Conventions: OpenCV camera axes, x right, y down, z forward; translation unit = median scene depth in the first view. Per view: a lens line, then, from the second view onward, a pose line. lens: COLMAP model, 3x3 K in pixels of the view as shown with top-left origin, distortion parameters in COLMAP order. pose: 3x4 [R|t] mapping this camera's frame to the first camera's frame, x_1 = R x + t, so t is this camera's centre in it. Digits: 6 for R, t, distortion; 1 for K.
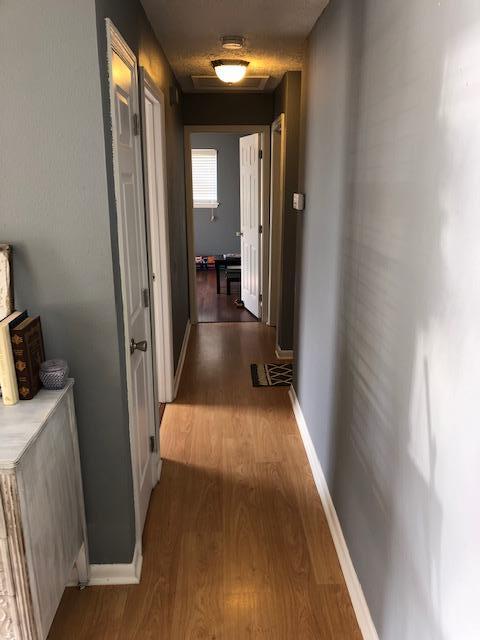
lens RADIAL K [[511.3, 0, 240.0], [0, 511.3, 319.4], [0, 0, 1]] dist [0.018435, -0.032735]
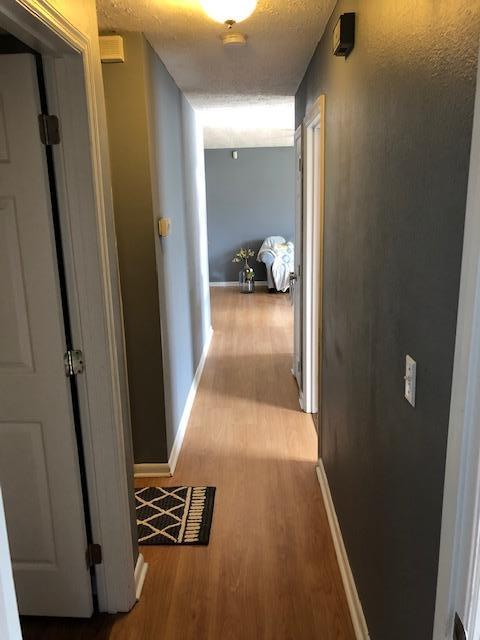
lens RADIAL K [[511.3, 0, 240.1], [0, 511.3, 320.4], [0, 0, 1]] dist [0.018435, -0.032735]
pose [[-0.998306, 0.011876, 0.056963, -0.061650], [0.037817, 0.876436, 0.480030, -0.490623], [-0.044224, 0.481371, -0.875401, 1.785805]]
